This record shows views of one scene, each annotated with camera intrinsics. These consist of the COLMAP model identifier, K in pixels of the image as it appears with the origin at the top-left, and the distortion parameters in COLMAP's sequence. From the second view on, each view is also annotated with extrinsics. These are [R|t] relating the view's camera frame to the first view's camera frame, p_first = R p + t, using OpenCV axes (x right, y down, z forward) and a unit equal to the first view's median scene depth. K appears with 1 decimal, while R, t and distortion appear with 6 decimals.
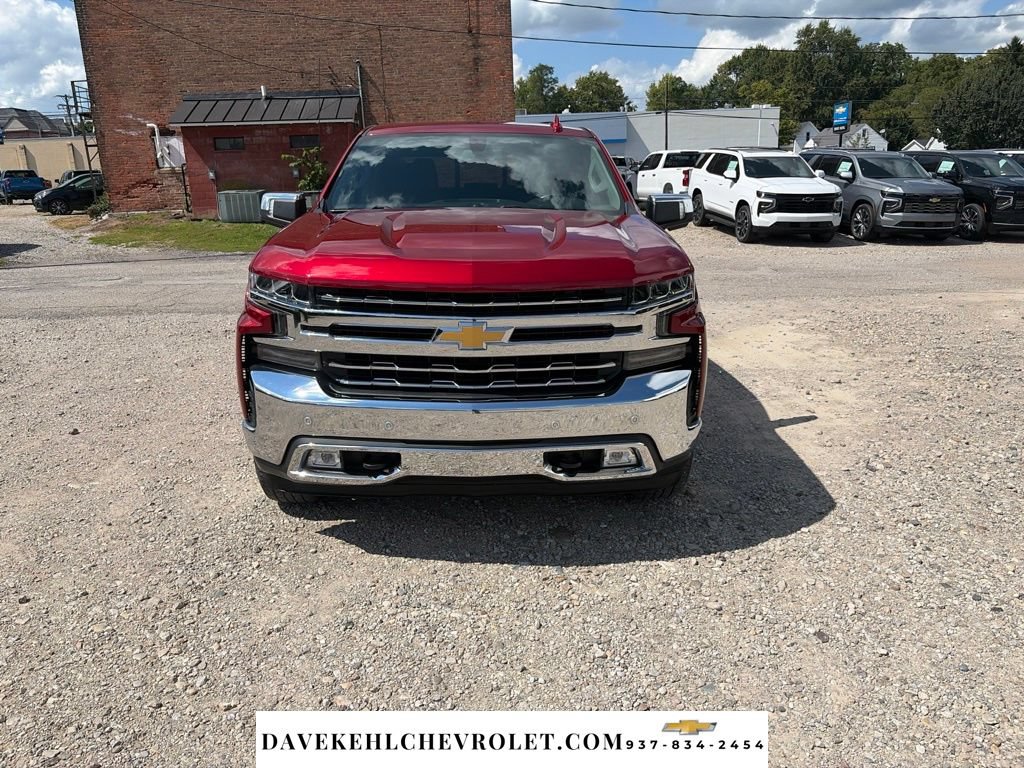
lens RADIAL K [[782.2, 0, 510.6], [0, 782.2, 378.5], [0, 0, 1]] dist [0.031895, -0.031600]
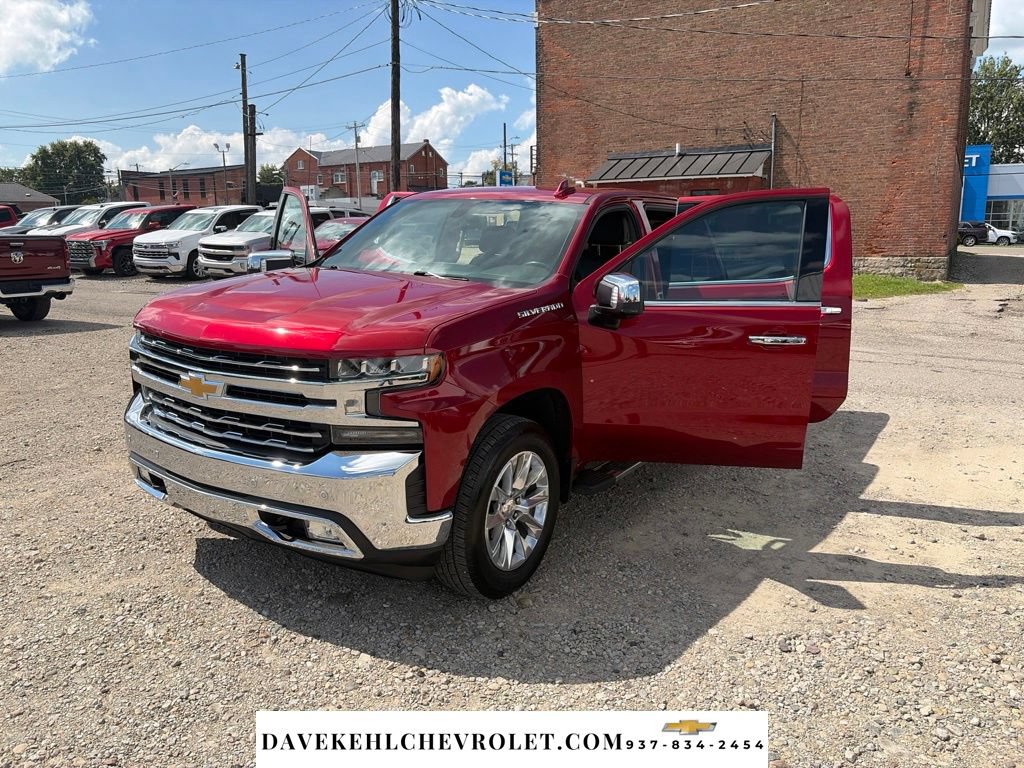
lens RADIAL K [[780.9, 0, 508.1], [0, 780.9, 387.4], [0, 0, 1]] dist [0.011027, 0.002260]
pose [[0.821221, 0.135870, -0.554198, 0.547423], [-0.163394, 0.986561, -0.000251, -0.073579], [0.546716, 0.090759, 0.832385, 0.195582]]
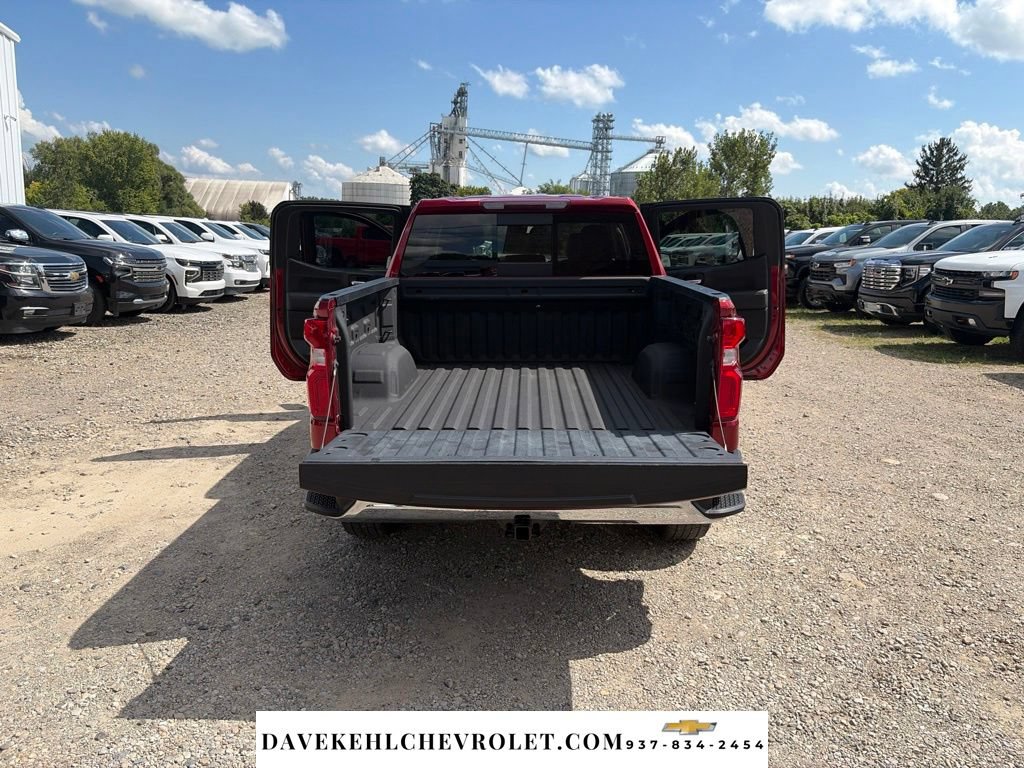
lens RADIAL K [[782.5, 0, 510.7], [0, 782.5, 380.4], [0, 0, 1]] dist [0.036266, -0.042482]
pose [[-0.998679, -0.009249, 0.050553, -0.088068], [0.013339, 0.903307, 0.428787, -0.628773], [-0.049631, 0.428895, -0.901990, 2.344648]]
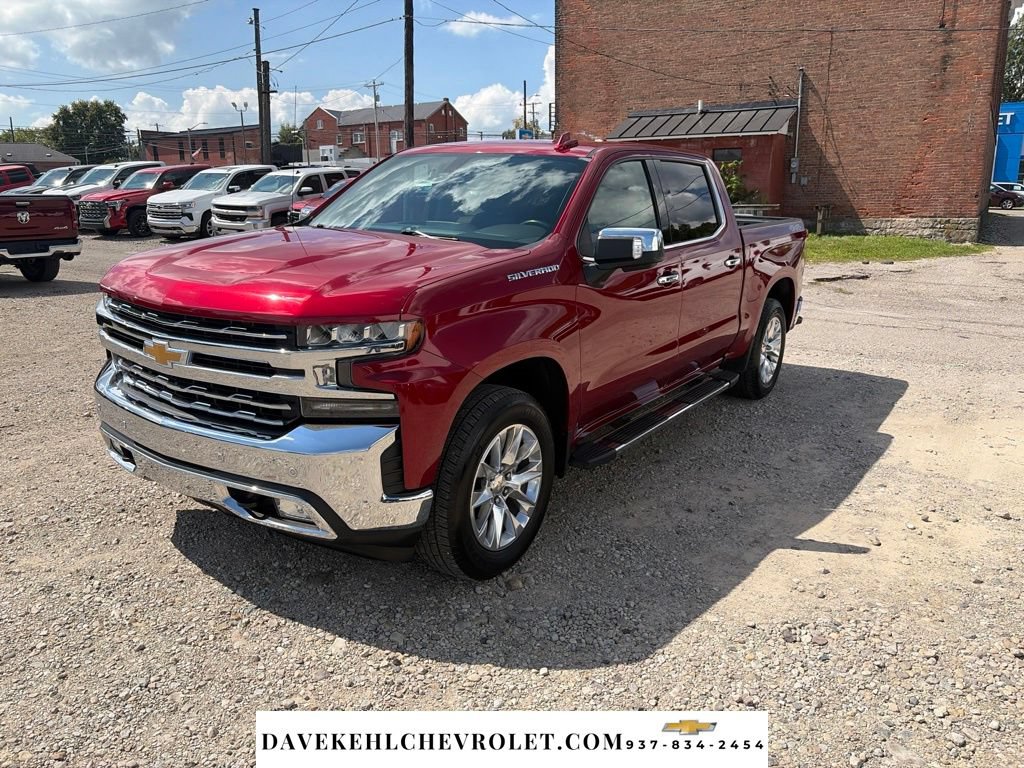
lens RADIAL K [[779.2, 0, 510.9], [0, 779.2, 383.9], [0, 0, 1]] dist [0.015471, -0.006638]
pose [[0.807690, 0.164638, -0.566155, 0.541094], [-0.167983, 0.984683, 0.046697, -0.083403], [0.565172, 0.057388, 0.822975, 0.251746]]
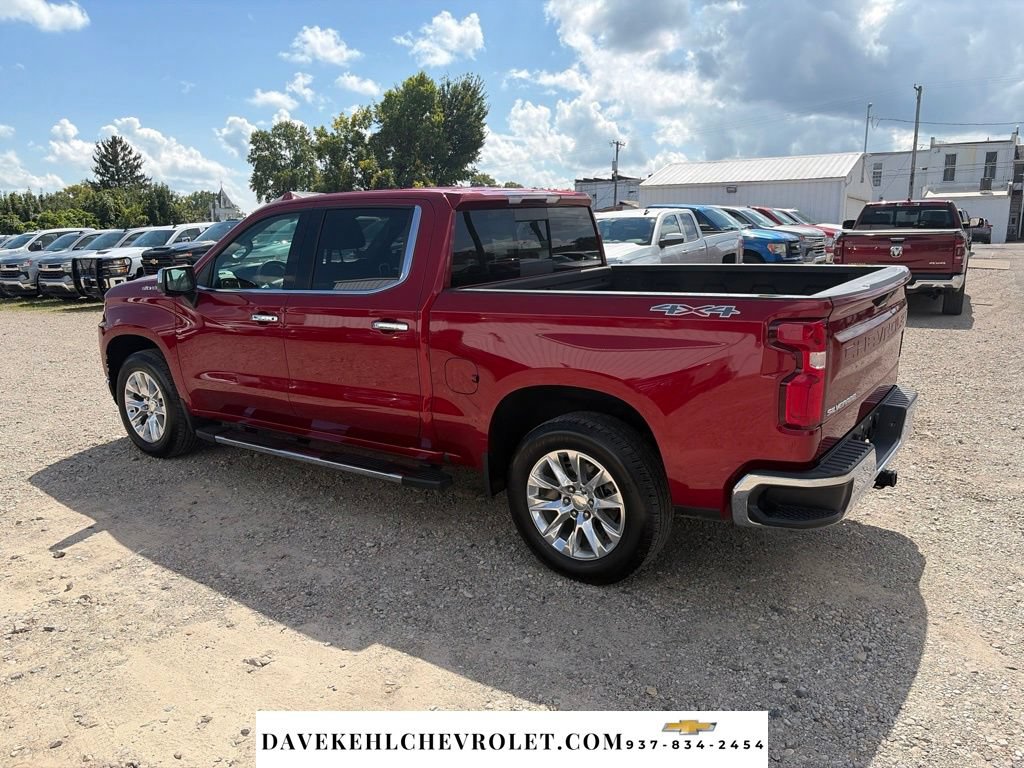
lens RADIAL K [[777.7, 0, 514.0], [0, 777.7, 382.4], [0, 0, 1]] dist [0.038735, -0.037022]
pose [[-0.605969, 0.183637, -0.774002, 0.752180], [-0.172538, 0.919486, 0.353235, -0.521774], [0.776552, 0.347595, -0.525496, 1.878441]]
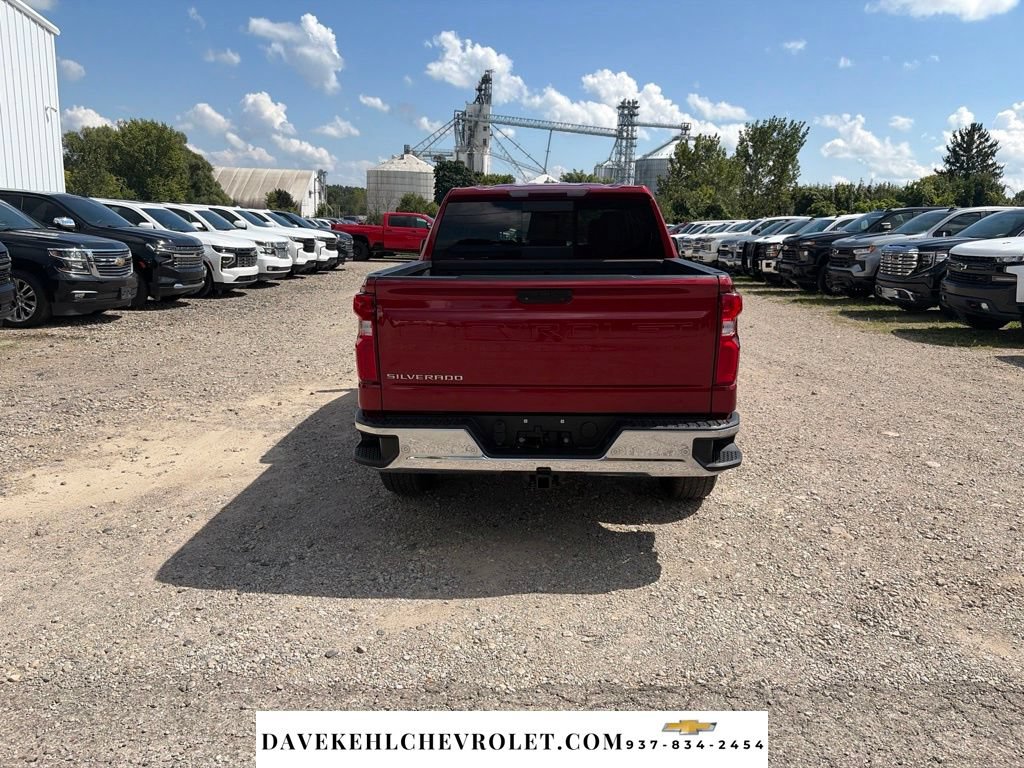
lens RADIAL K [[782.0, 0, 512.8], [0, 782.0, 379.9], [0, 0, 1]] dist [0.032046, -0.034849]
pose [[-0.996911, -0.014091, 0.077262, -0.092788], [0.021531, 0.897045, 0.441414, -0.650535], [-0.075527, 0.441714, -0.893971, 2.435851]]
